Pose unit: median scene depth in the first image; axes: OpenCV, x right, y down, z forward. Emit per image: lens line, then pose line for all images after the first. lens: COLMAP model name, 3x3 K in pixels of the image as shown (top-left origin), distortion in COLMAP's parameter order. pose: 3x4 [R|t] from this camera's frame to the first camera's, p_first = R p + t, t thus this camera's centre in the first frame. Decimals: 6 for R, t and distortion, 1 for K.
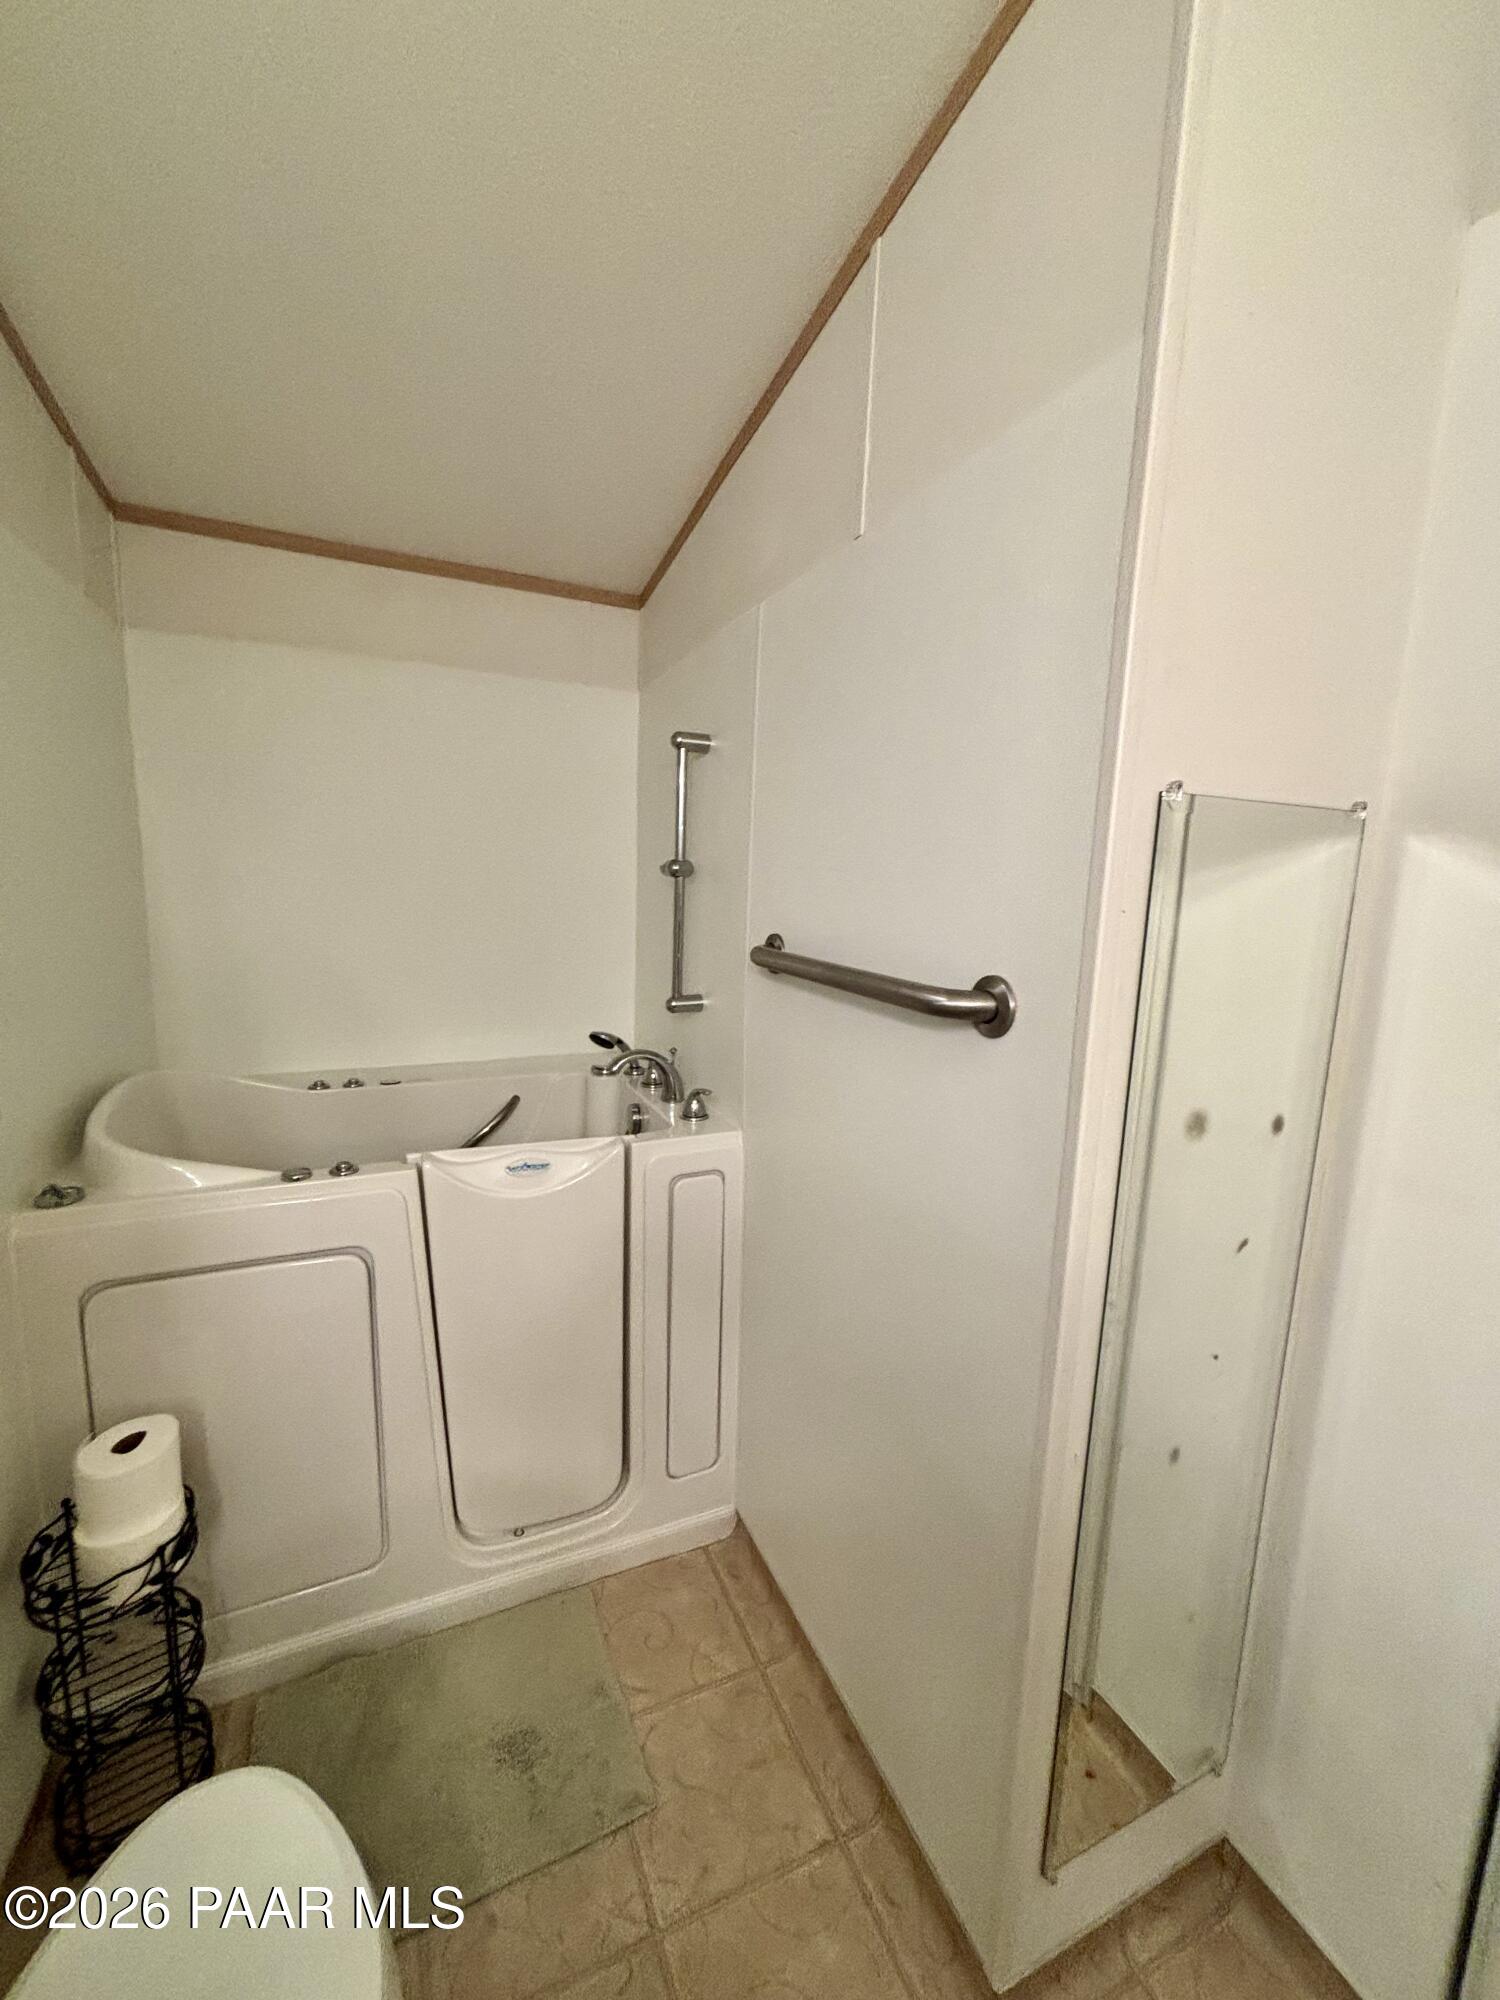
lens RADIAL K [[808.8, 0, 776.0], [0, 808.8, 1002.2], [0, 0, 1]] dist [0.014481, 0.000150]
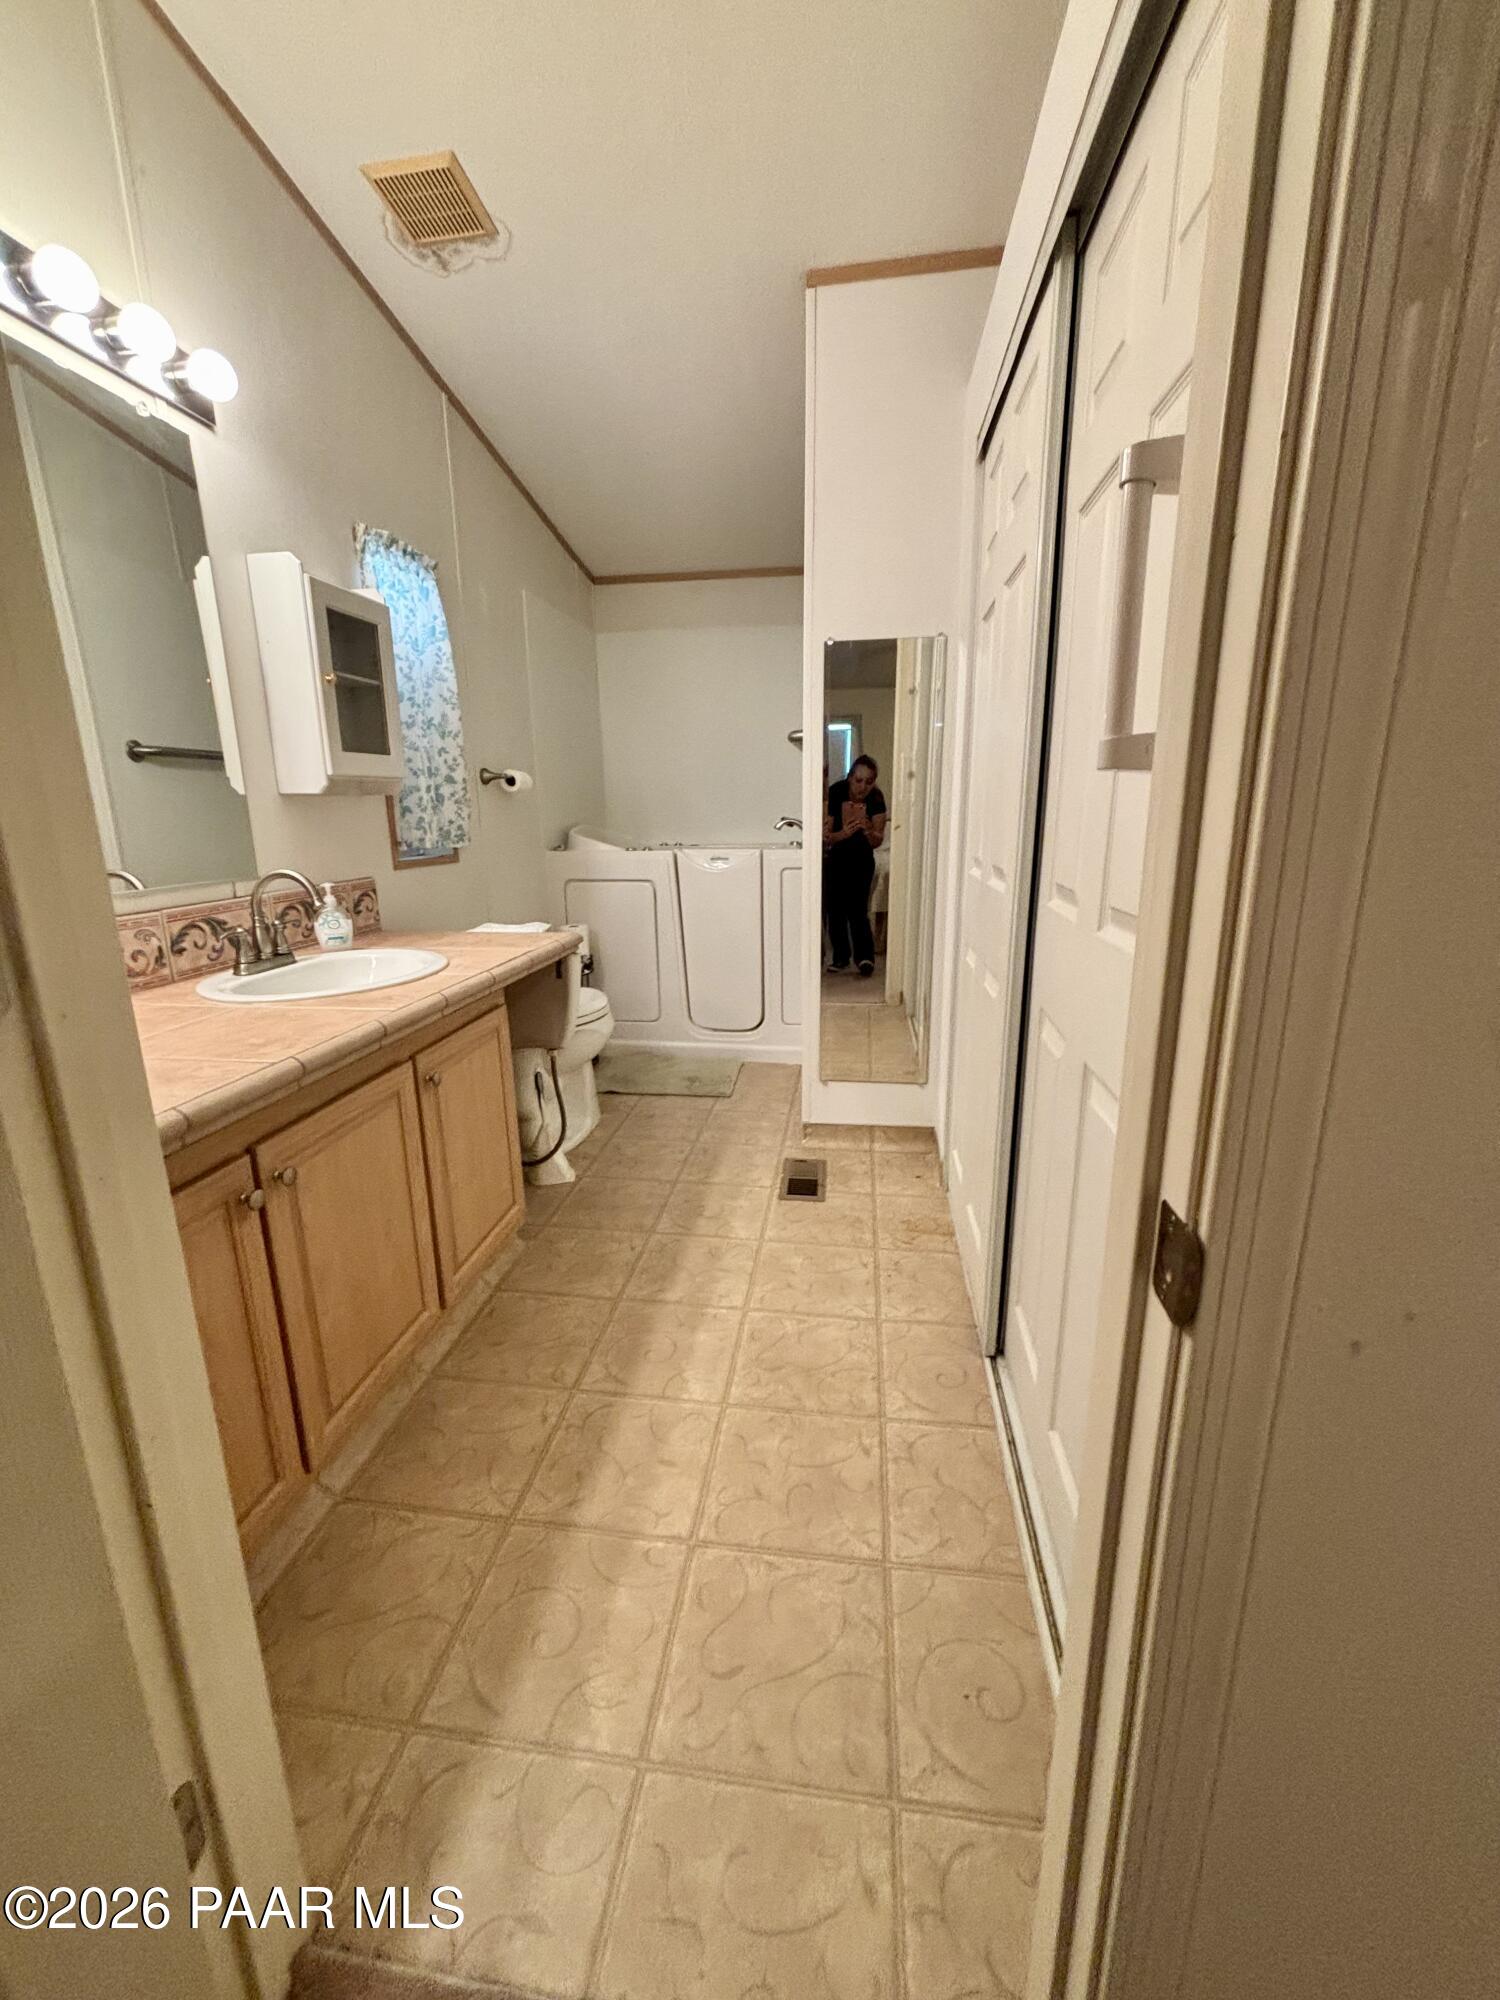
lens RADIAL K [[808.8, 0, 776.0], [0, 808.8, 1002.2], [0, 0, 1]] dist [0.014481, 0.000150]
pose [[0.858901, 0.078124, -0.506148, 0.935797], [-0.046175, 0.996084, 0.075389, 0.407092], [0.510056, -0.041381, 0.859145, -0.795344]]
